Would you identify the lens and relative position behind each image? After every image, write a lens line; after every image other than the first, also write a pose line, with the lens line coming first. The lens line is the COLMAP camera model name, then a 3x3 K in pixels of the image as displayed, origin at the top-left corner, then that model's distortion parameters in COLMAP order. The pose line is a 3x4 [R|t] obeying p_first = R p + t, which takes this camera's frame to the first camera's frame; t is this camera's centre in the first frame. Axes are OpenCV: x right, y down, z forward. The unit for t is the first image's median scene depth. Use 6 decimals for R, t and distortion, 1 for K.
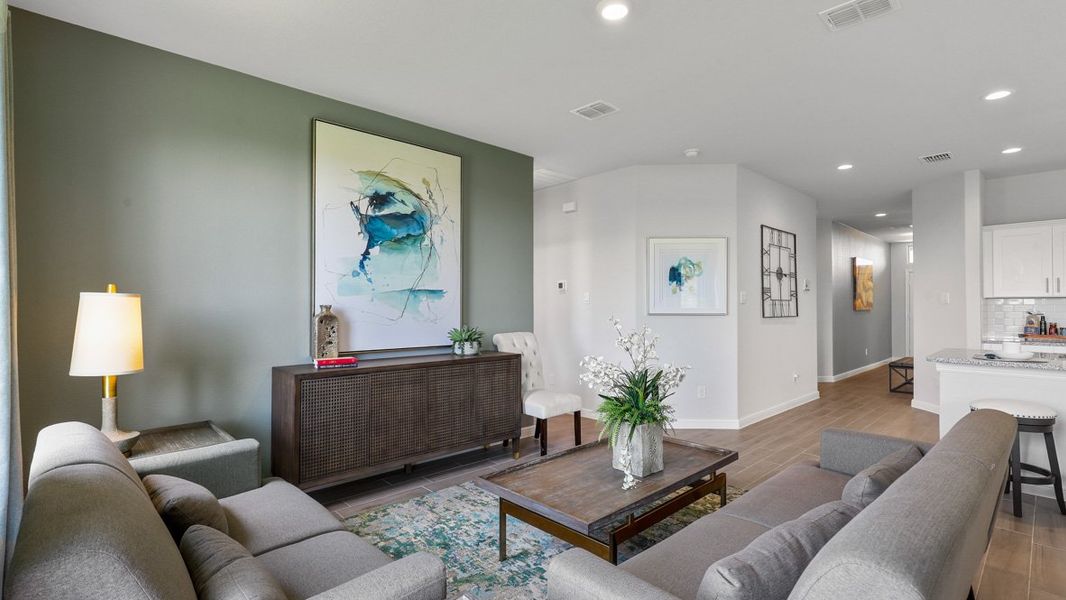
lens RADIAL K [[482.4, 0, 531.0], [0, 482.4, 302.5], [0, 0, 1]] dist [0.000402, -0.000645]
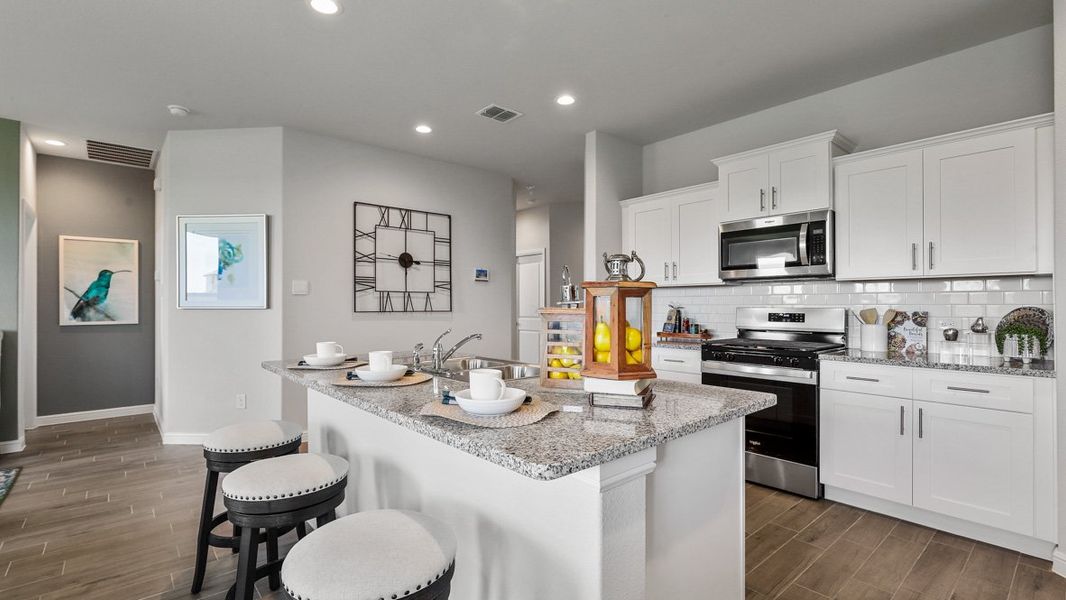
lens RADIAL K [[482.4, 0, 531.0], [0, 482.4, 302.5], [0, 0, 1]] dist [0.000402, -0.000645]
pose [[0.999318, -0.001710, -0.036887, 1.160436], [0.001794, 0.999996, 0.002257, 0.018450], [0.036883, -0.002322, 0.999317, 0.241978]]
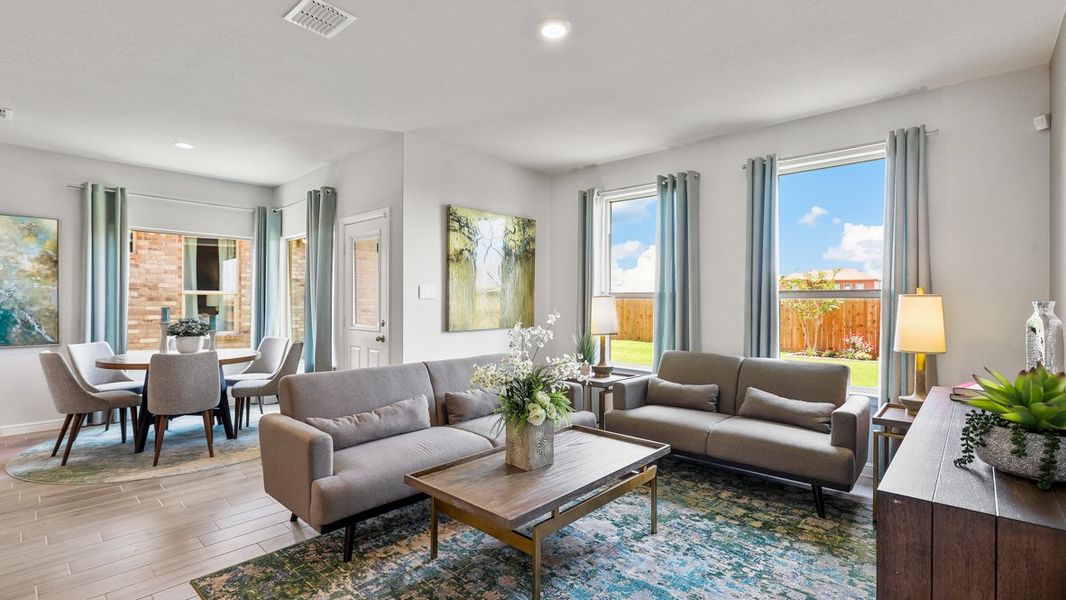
lens RADIAL K [[482.4, 0, 531.0], [0, 482.4, 302.5], [0, 0, 1]] dist [0.000402, -0.000645]
pose [[-0.997228, -0.003726, -0.074311, 0.191119], [-0.003206, 0.999970, -0.007116, 0.010590], [0.074335, -0.006858, -0.997210, 1.303581]]
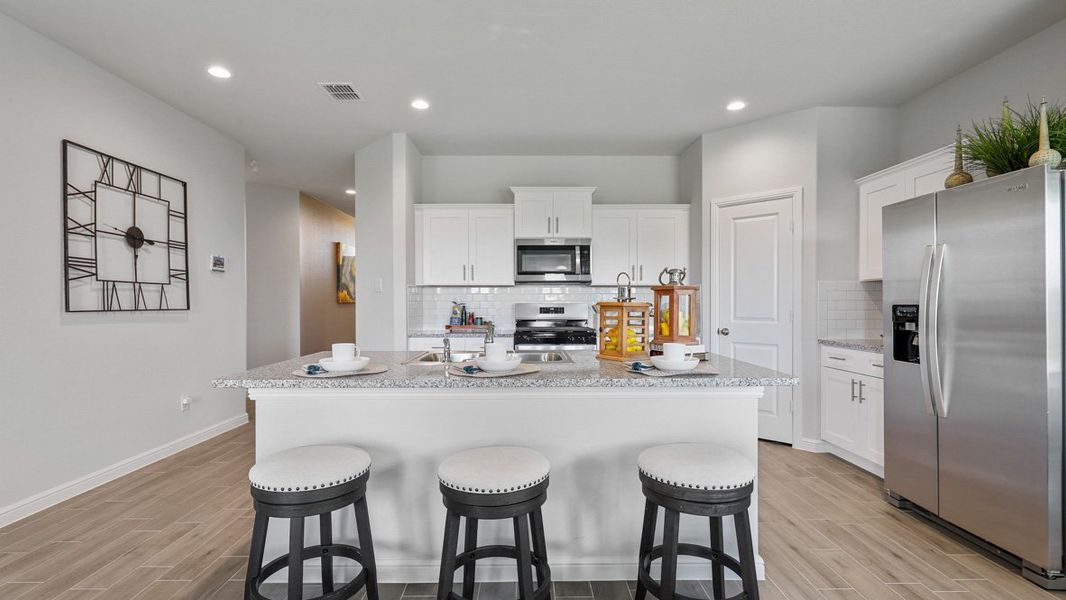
lens RADIAL K [[482.4, 0, 531.0], [0, 482.4, 302.5], [0, 0, 1]] dist [0.000402, -0.000645]
pose [[0.672863, -0.001424, 0.739766, 0.611651], [-0.003616, 0.999980, 0.005214, 0.022761], [-0.739758, -0.006183, 0.672844, 0.356558]]
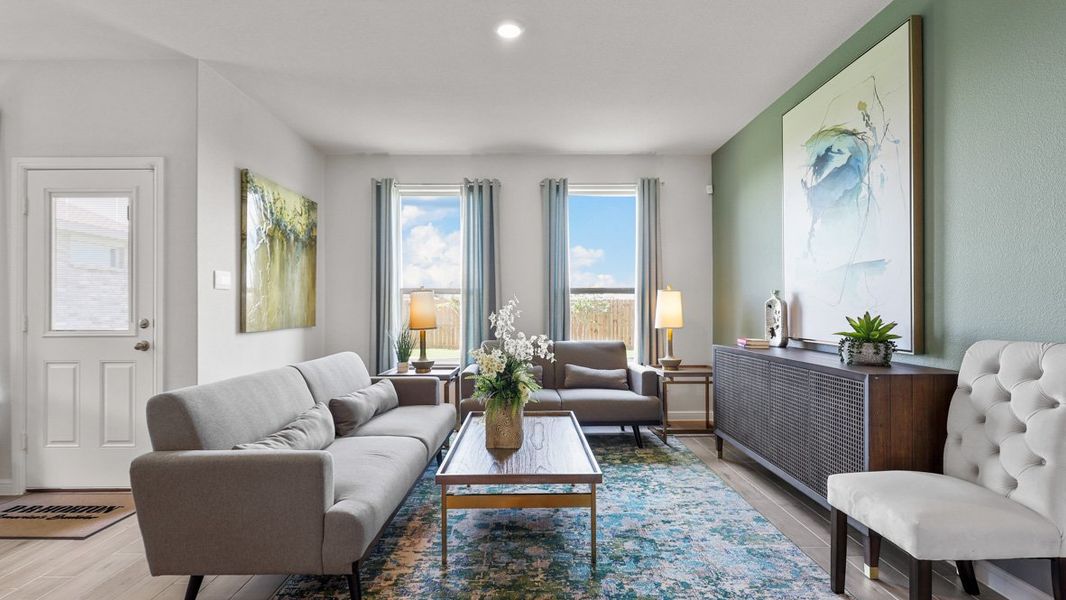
lens RADIAL K [[497.4, 0, 531.4], [0, 497.4, 306.0], [0, 0, 1]] dist [-0.001814, -0.000501]
pose [[-0.678884, -0.002138, -0.734243, 0.629952], [0.009225, 0.999892, -0.011441, 0.039913], [0.734188, -0.014541, -0.678791, 1.149939]]
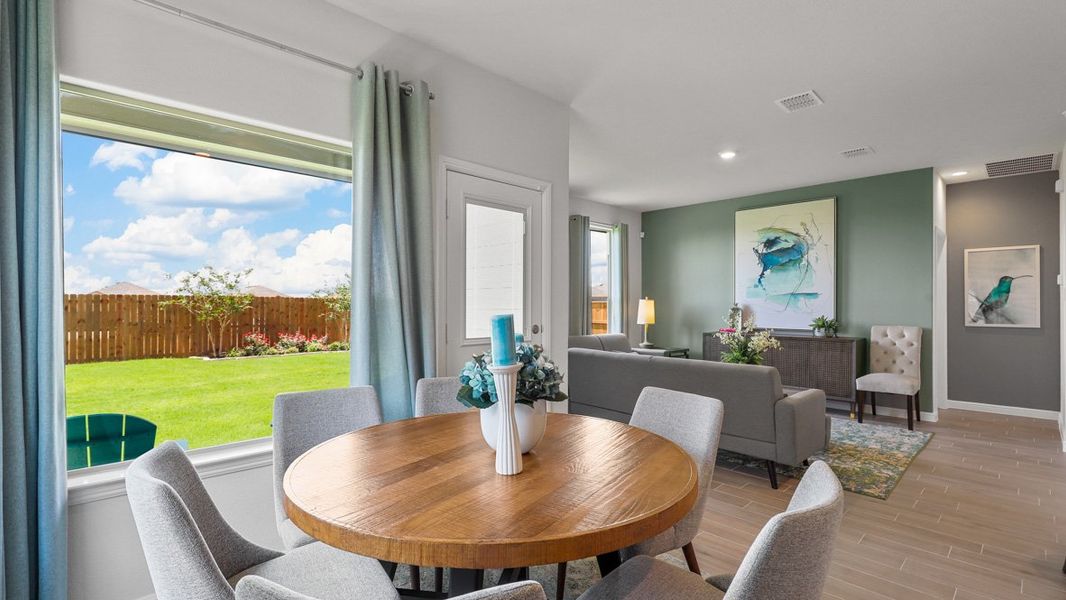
lens RADIAL K [[482.4, 0, 531.0], [0, 482.4, 302.5], [0, 0, 1]] dist [0.000402, -0.000645]
pose [[0.015091, -0.005023, -0.999874, 1.349728], [0.004249, 0.999979, -0.004959, 0.008014], [0.999877, -0.004174, 0.015112, 0.097071]]
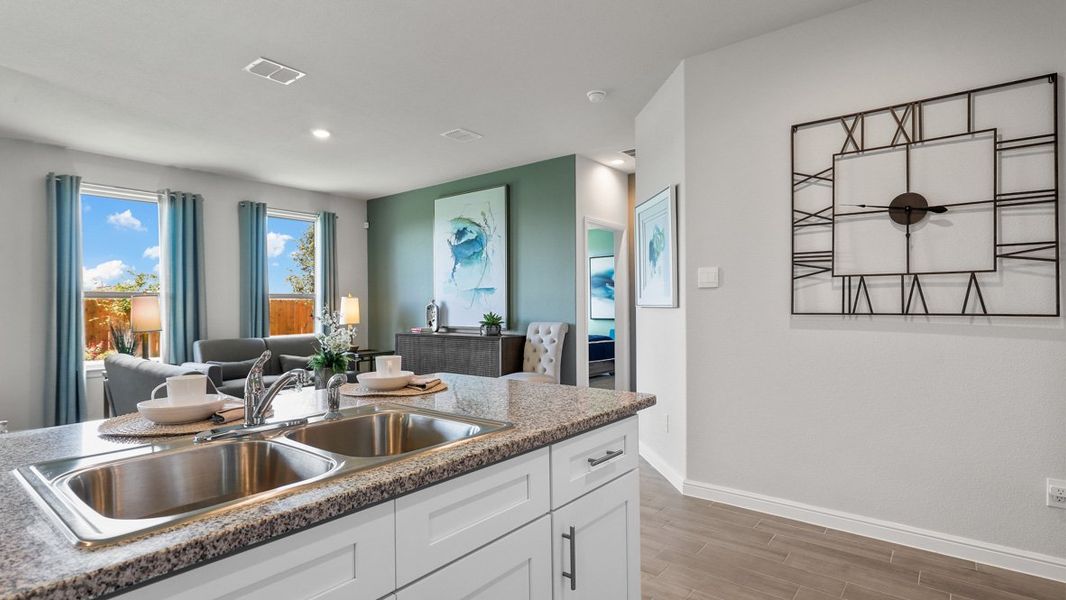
lens RADIAL K [[525.7, 0, 530.9], [0, 525.7, 303.3], [0, 0, 1]] dist [-0.000563, -0.000543]
pose [[0.139197, -0.004378, -0.990255, 1.382892], [0.014567, 0.999891, -0.002373, 0.024897], [0.990158, -0.014095, 0.139245, 0.934404]]
